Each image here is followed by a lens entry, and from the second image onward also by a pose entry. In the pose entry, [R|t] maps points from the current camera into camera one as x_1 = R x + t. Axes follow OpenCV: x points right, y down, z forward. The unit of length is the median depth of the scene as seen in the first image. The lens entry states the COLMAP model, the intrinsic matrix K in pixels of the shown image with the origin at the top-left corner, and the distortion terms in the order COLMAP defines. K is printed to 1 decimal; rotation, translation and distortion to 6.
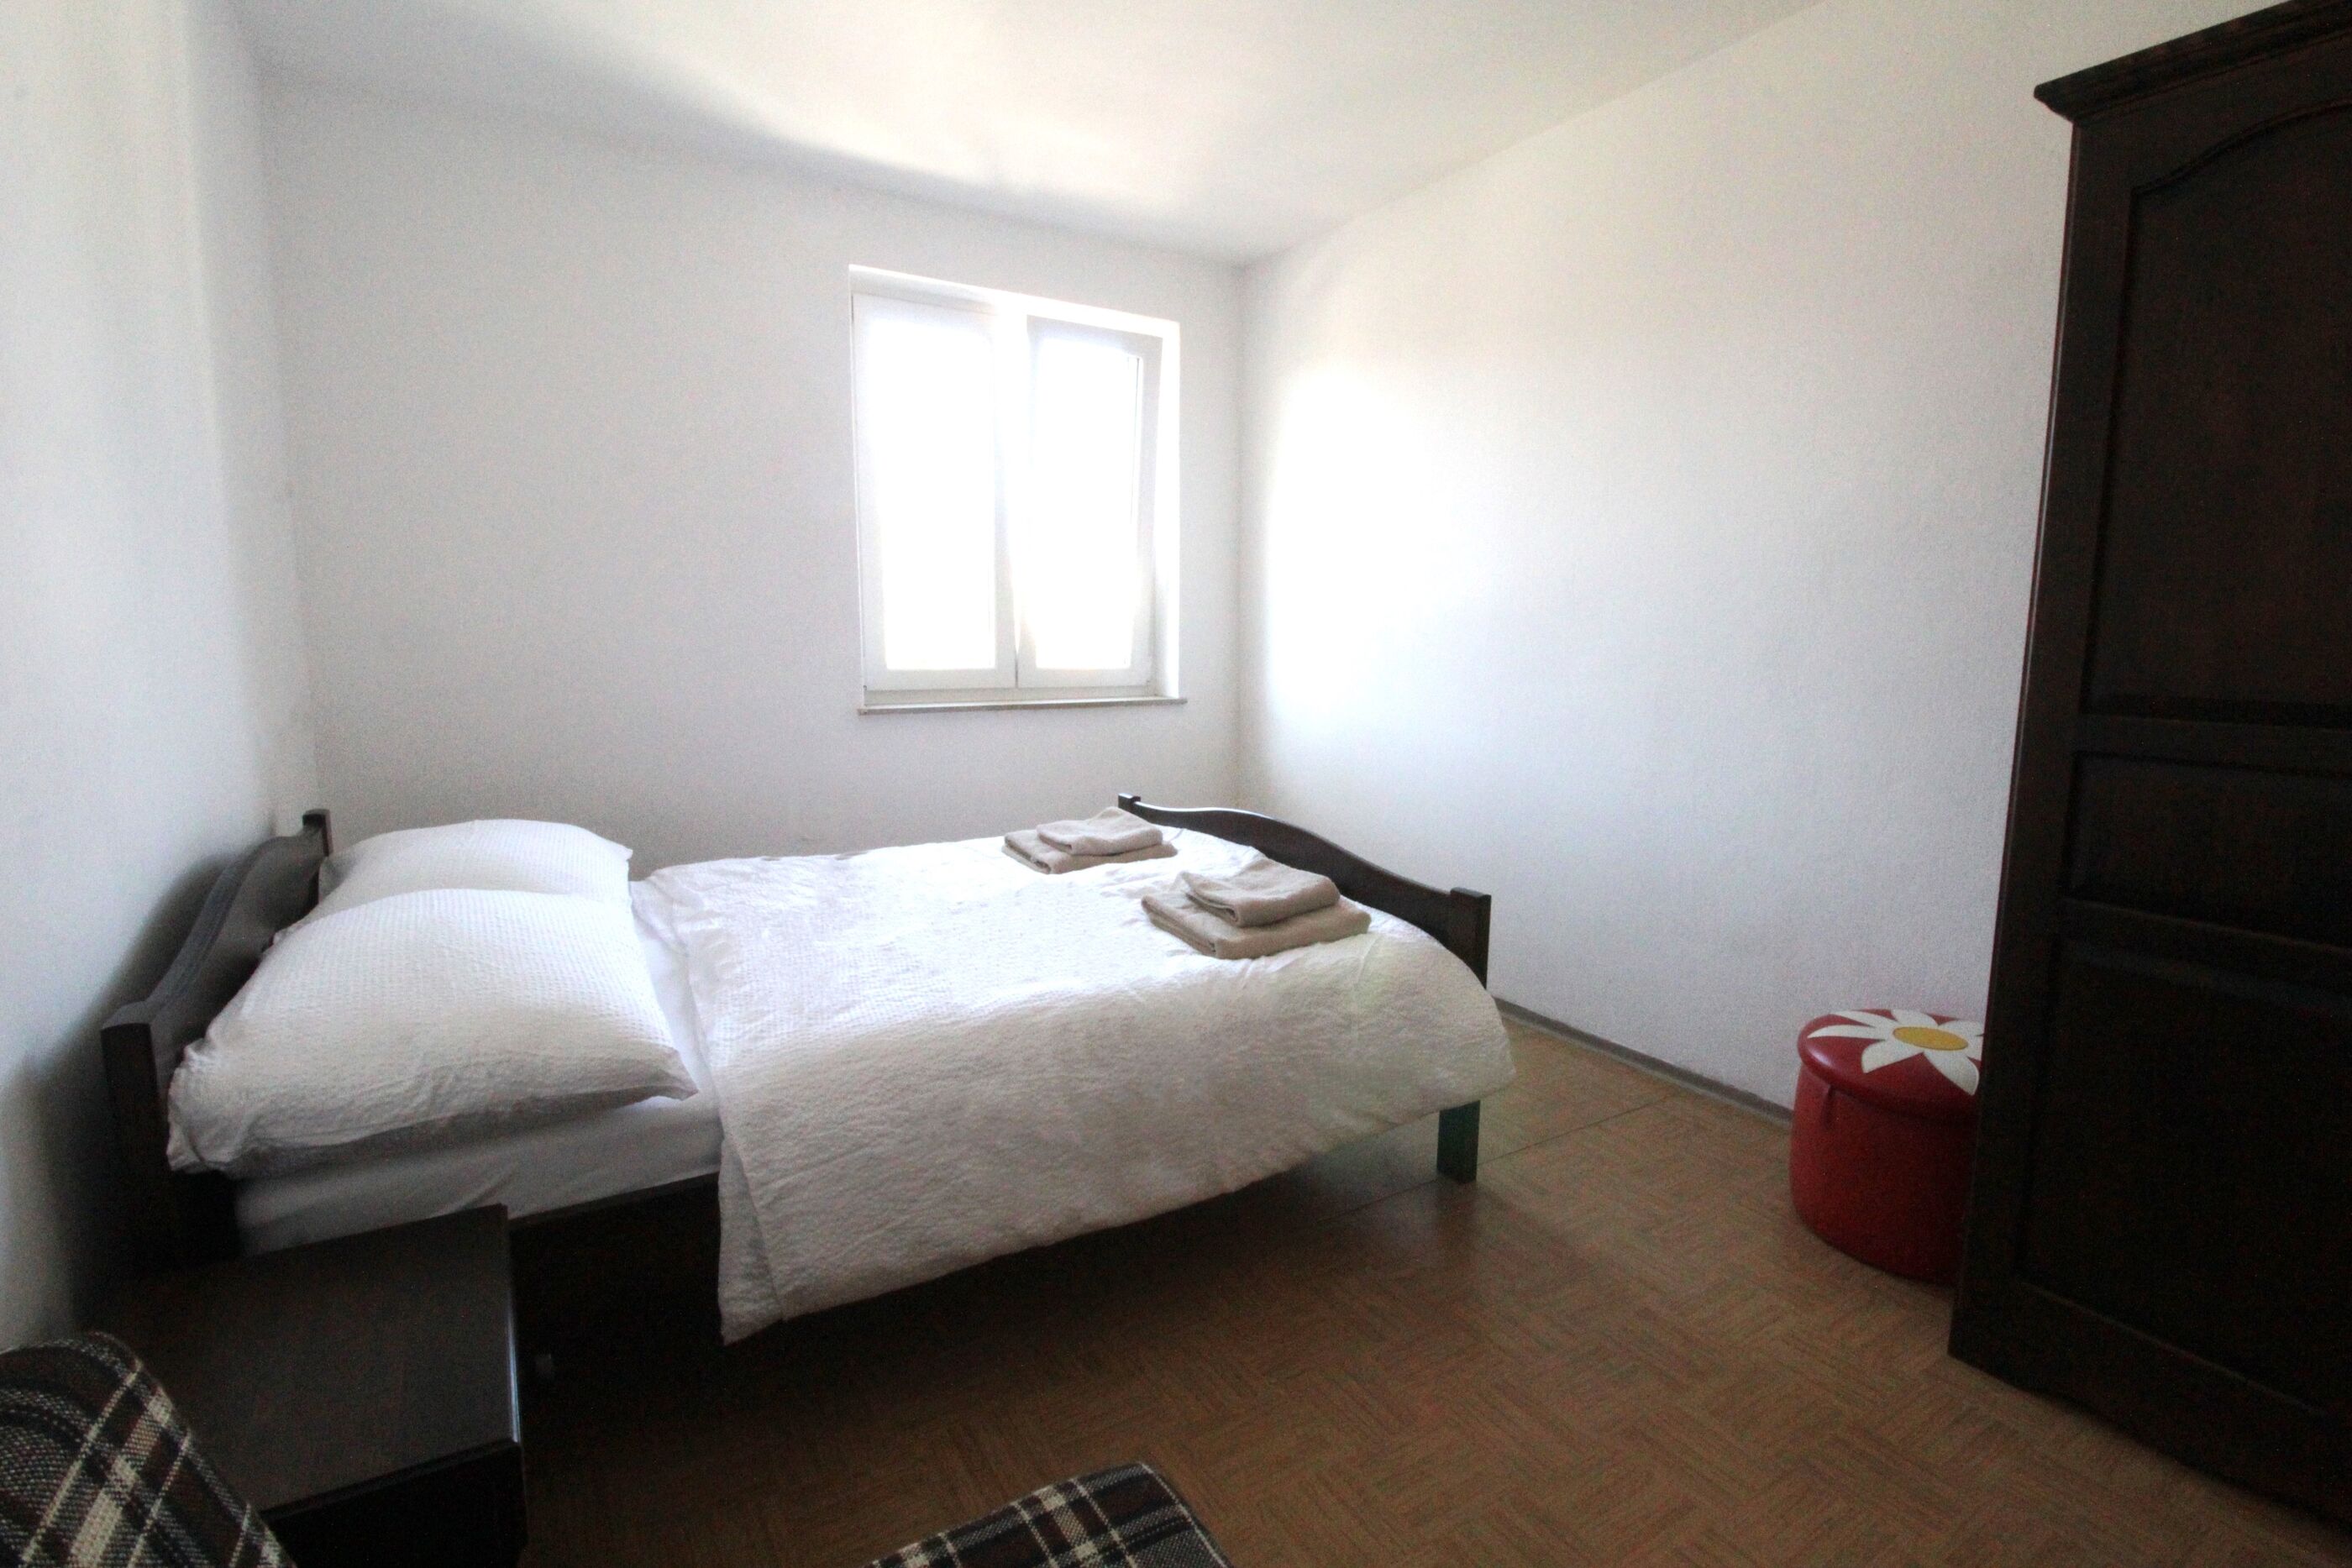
lens RADIAL K [[1143.6, 0, 1187.2], [0, 1143.6, 795.8], [0, 0, 1]] dist [-0.022570, -0.000610]
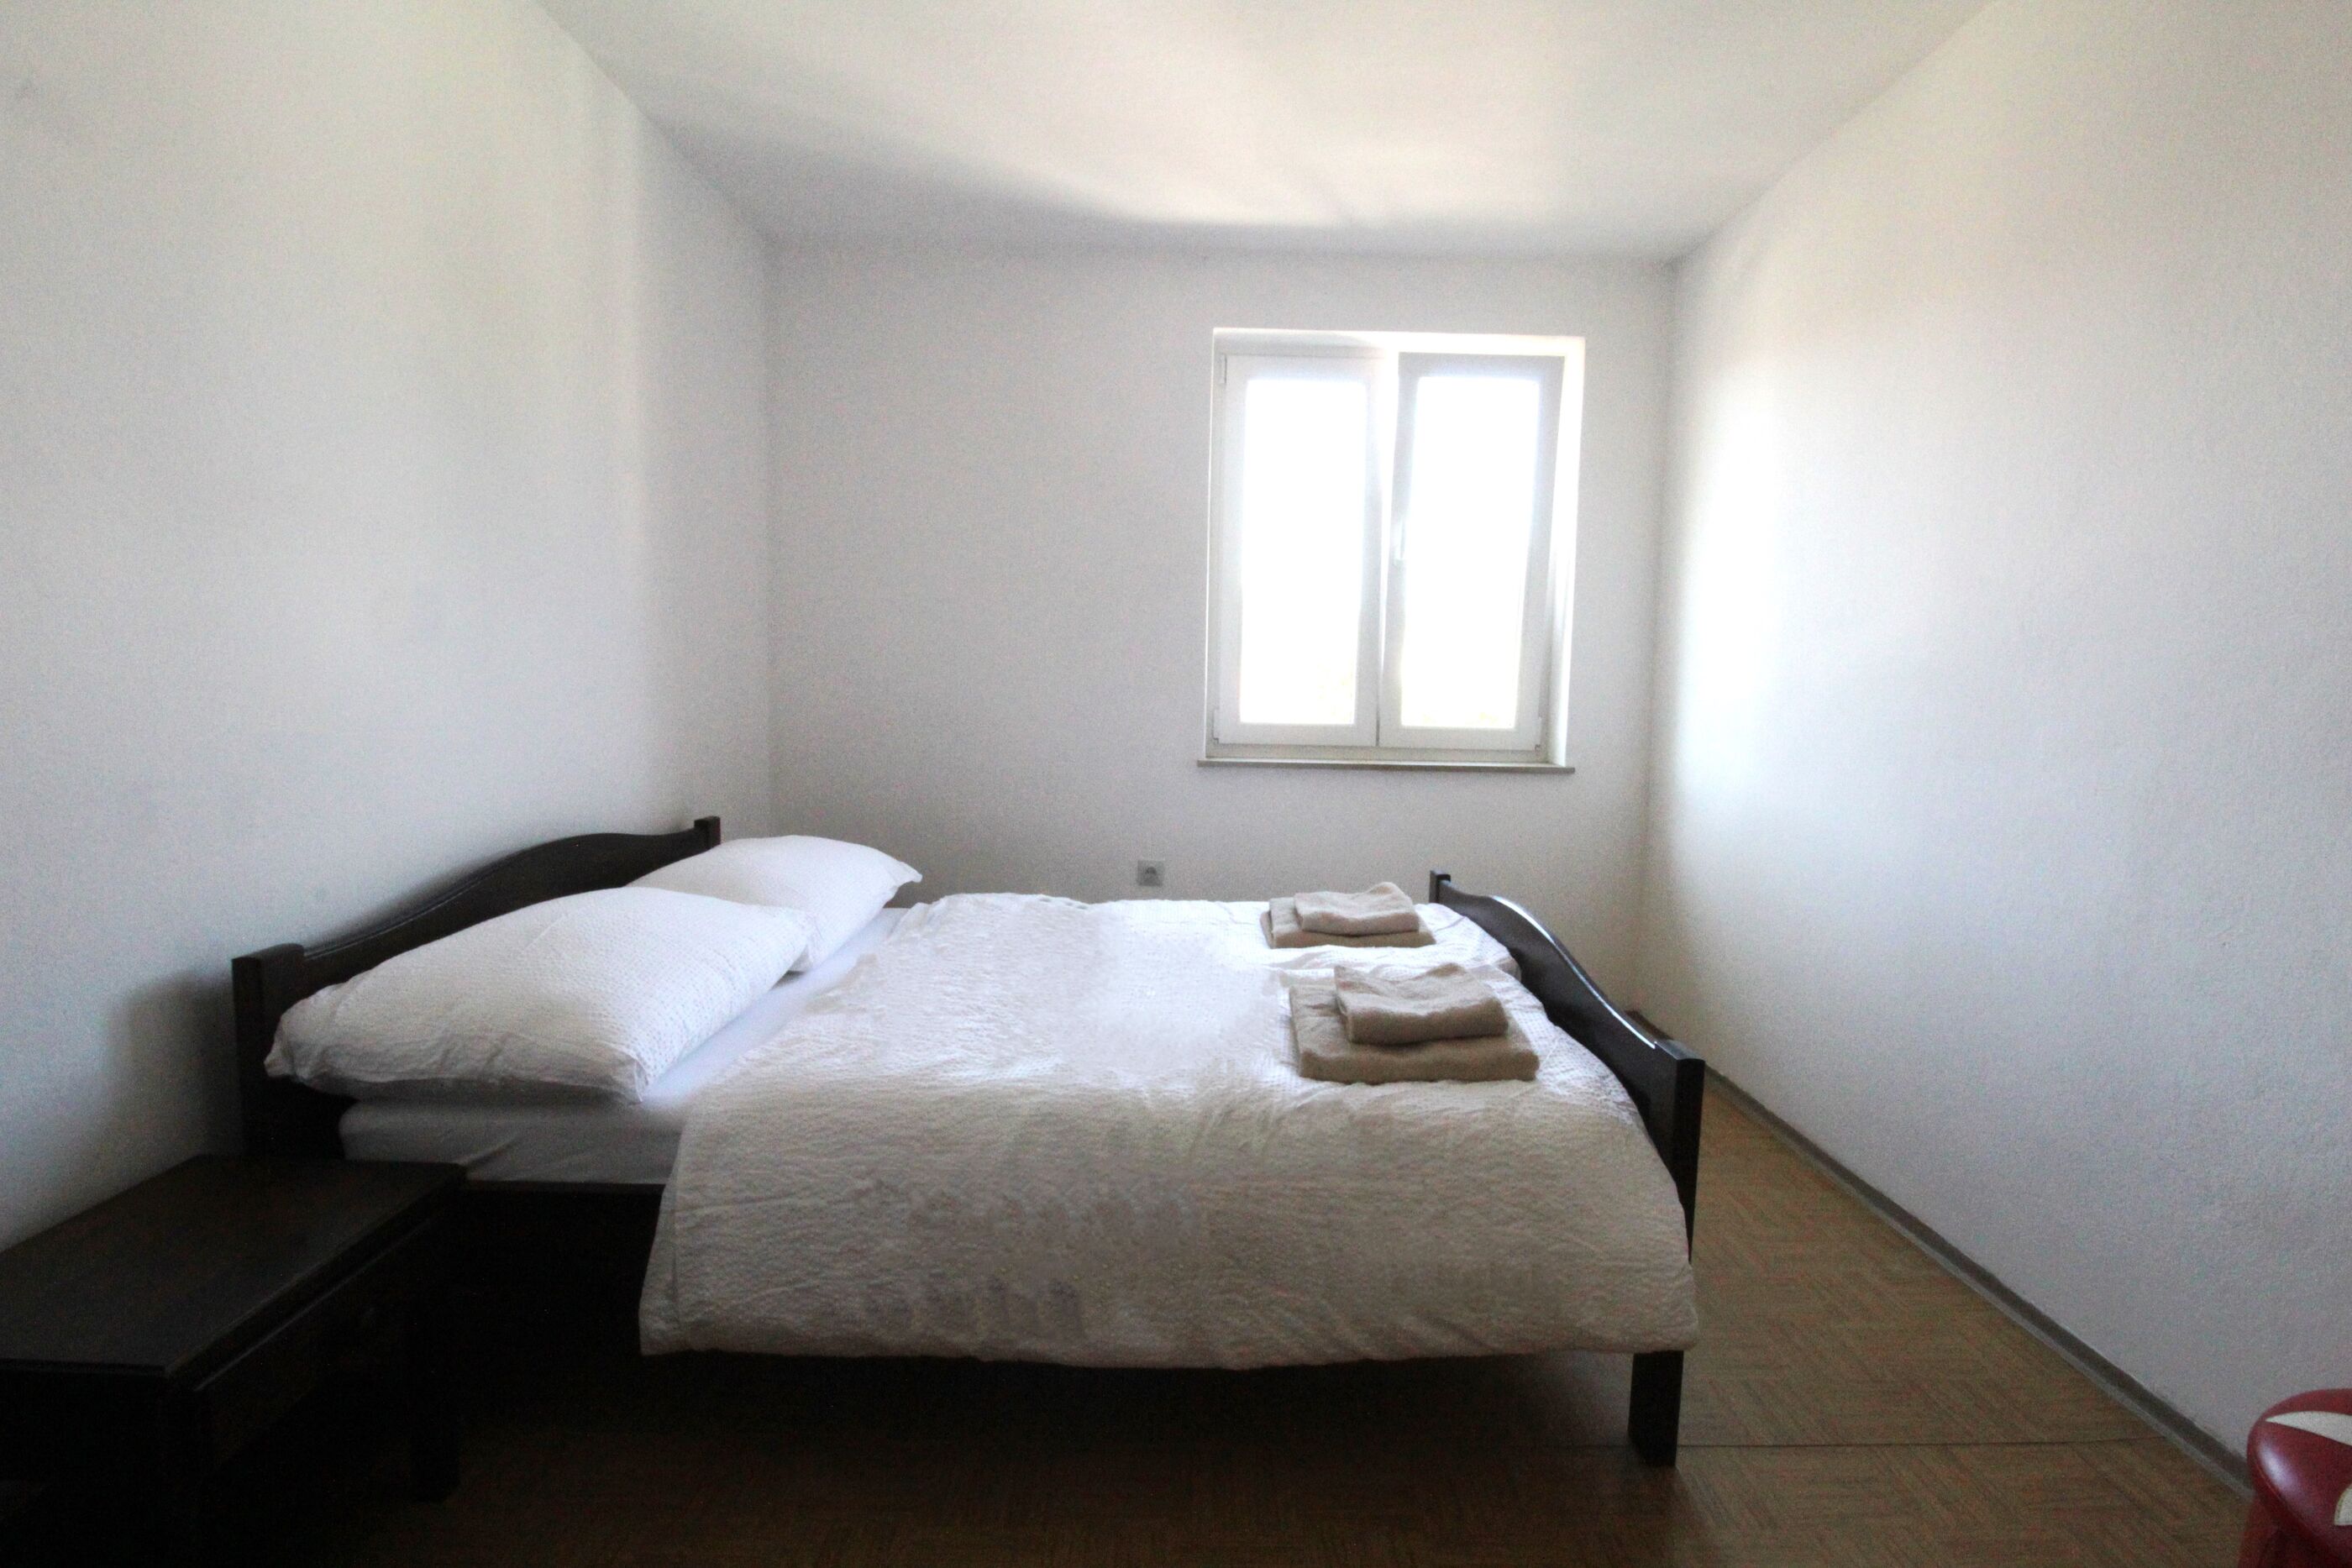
lens RADIAL K [[1114.7, 0, 1176.0], [0, 1114.7, 784.0], [0, 0, 1]] dist [-0.016702, -0.001193]
pose [[0.845770, 0.056751, -0.530521, 0.362690], [-0.090340, 0.995202, -0.037564, -0.027089], [0.525844, 0.079698, 0.846839, 0.260974]]
